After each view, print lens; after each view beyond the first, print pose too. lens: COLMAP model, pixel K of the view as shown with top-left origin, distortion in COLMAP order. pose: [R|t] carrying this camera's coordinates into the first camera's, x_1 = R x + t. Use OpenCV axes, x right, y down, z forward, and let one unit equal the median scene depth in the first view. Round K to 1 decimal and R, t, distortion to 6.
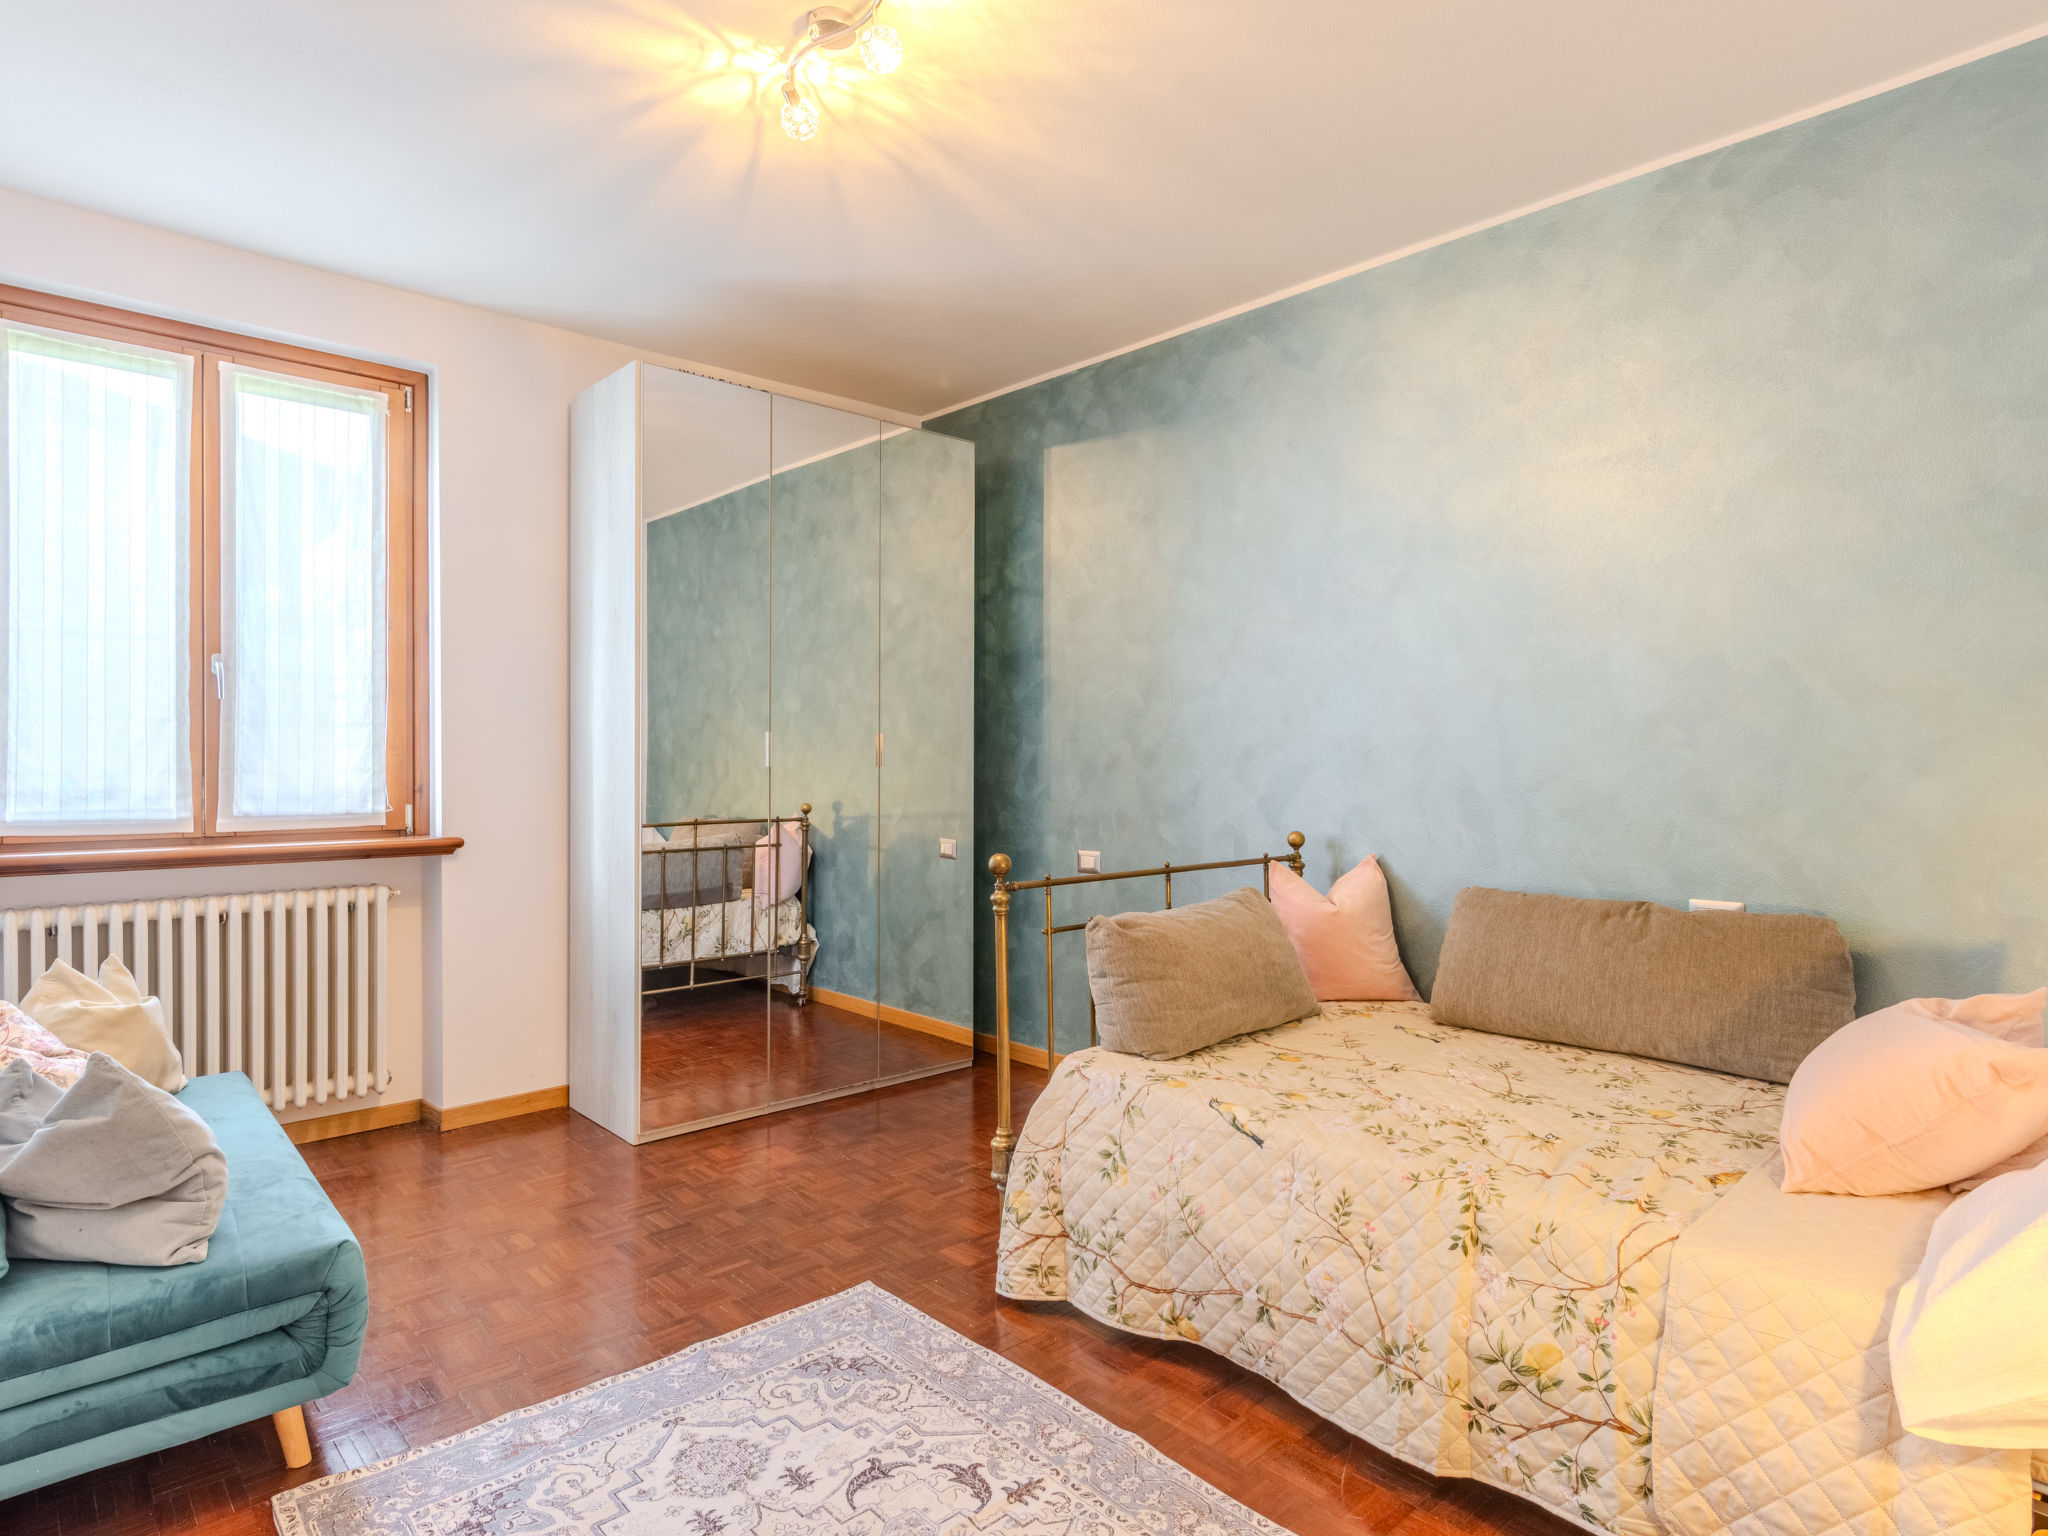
lens RADIAL K [[1125.2, 0, 1047.7], [0, 1125.2, 758.5], [0, 0, 1]] dist [0.001121, -0.000356]
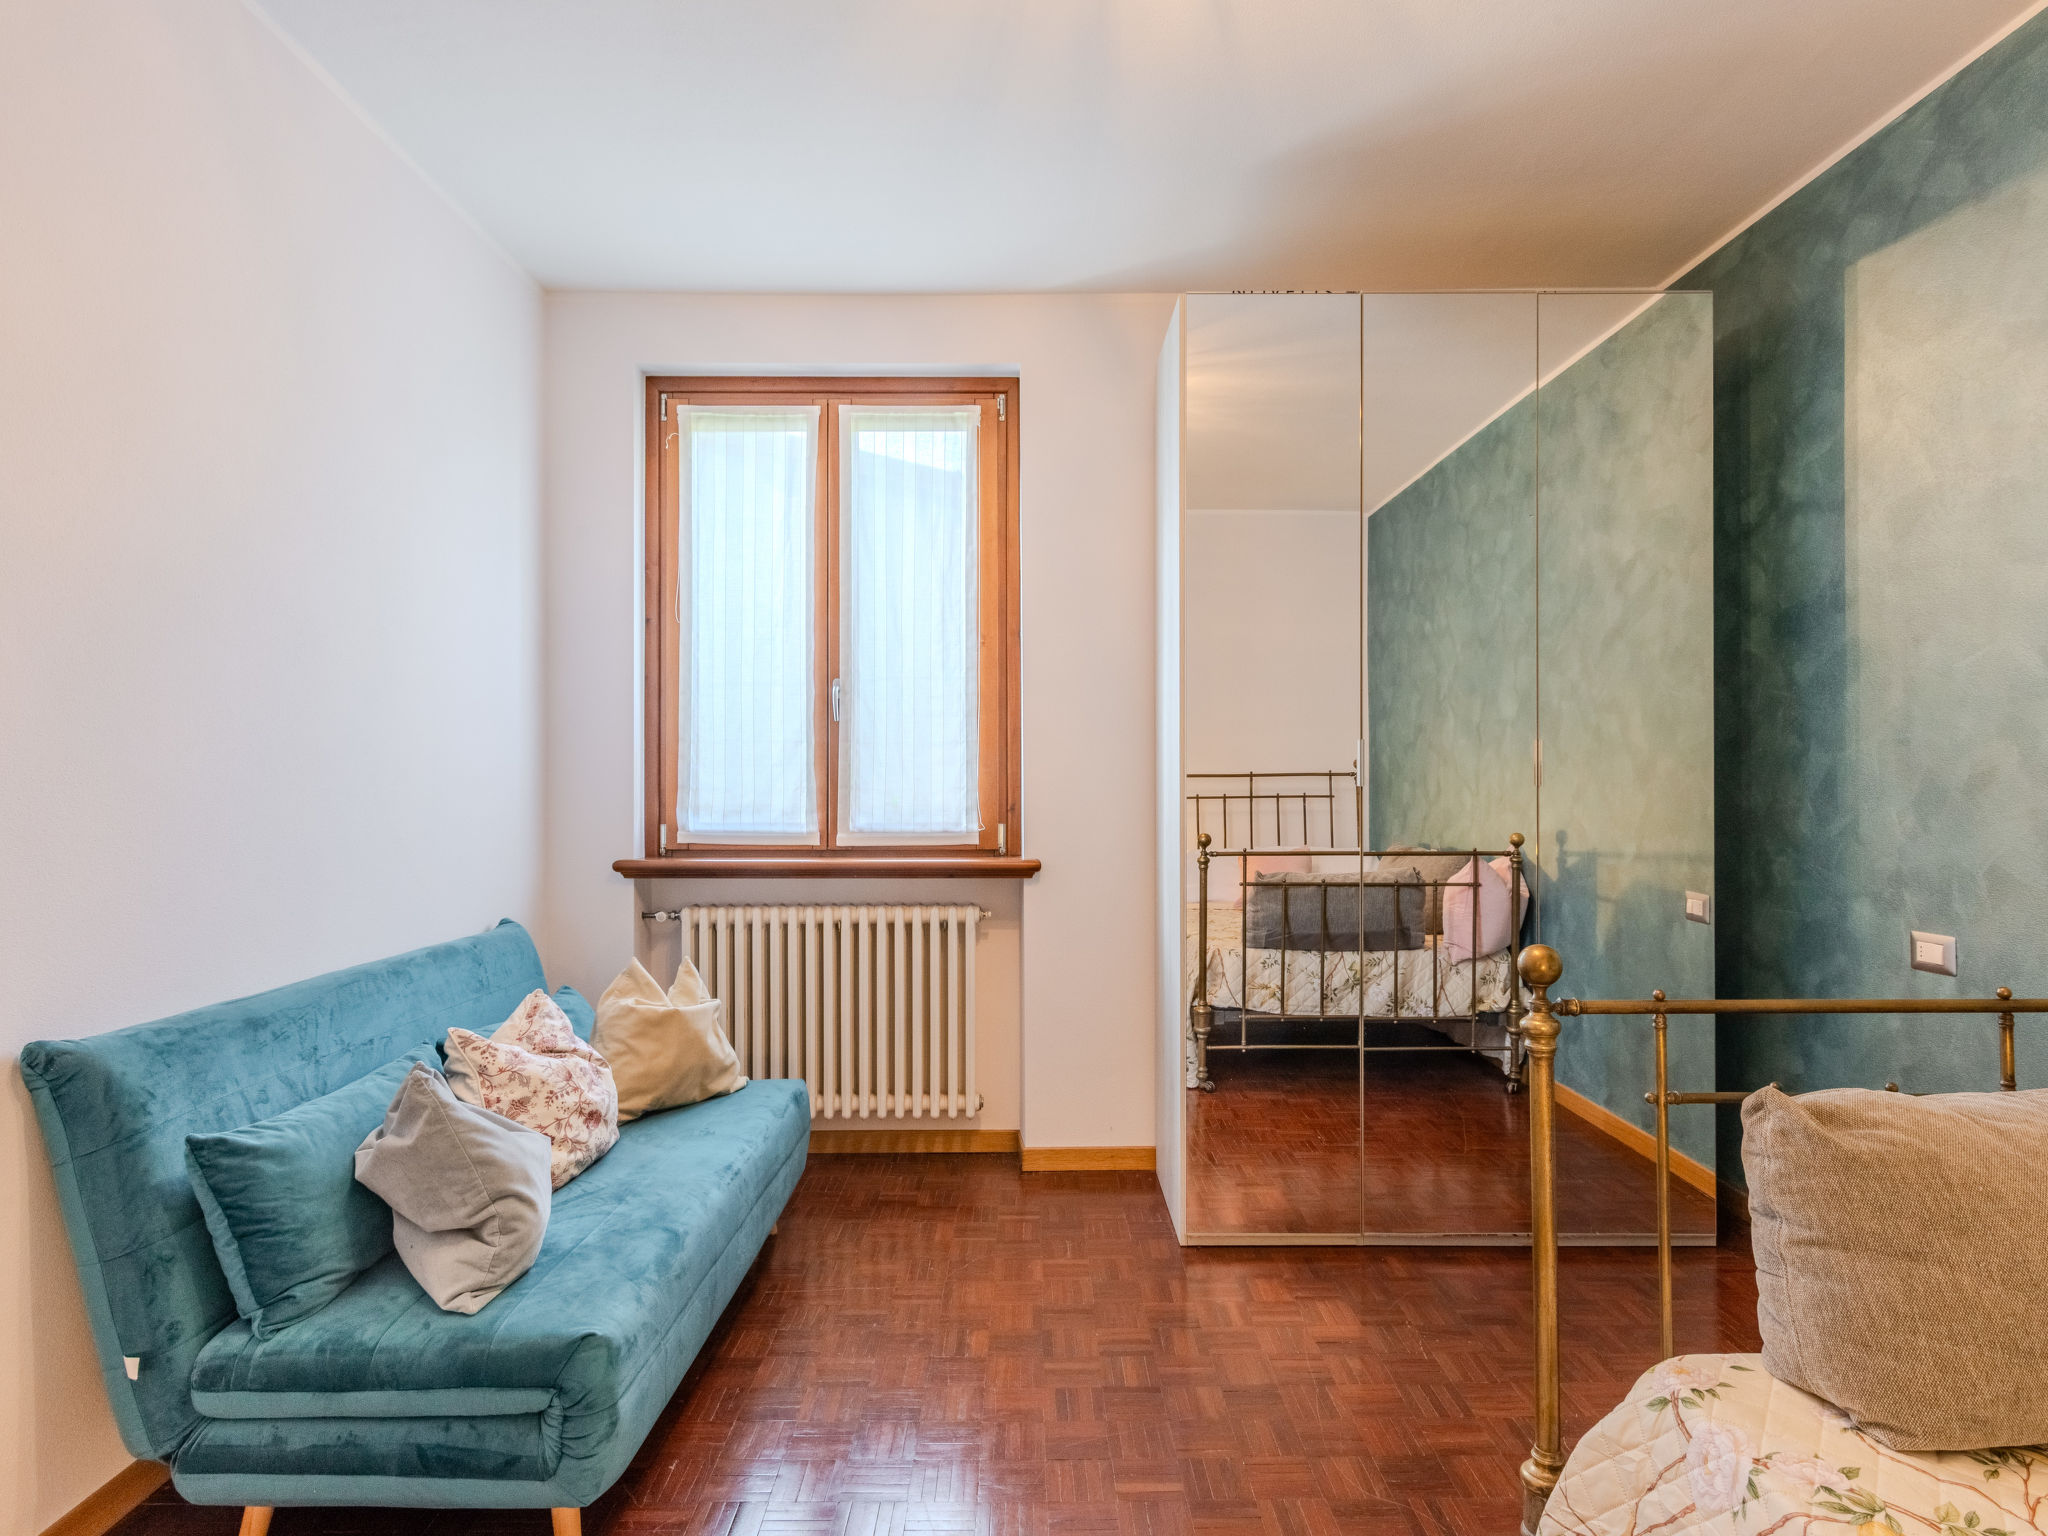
lens RADIAL K [[1127.8, 0, 1024.0], [0, 1127.8, 768.0], [0, 0, 1]] dist [0.006086, -0.000590]
pose [[0.729938, -0.007707, -0.683470, 0.097345], [0.002593, 0.999960, -0.008506, 0.000884], [0.683508, 0.004437, 0.729929, 0.267089]]
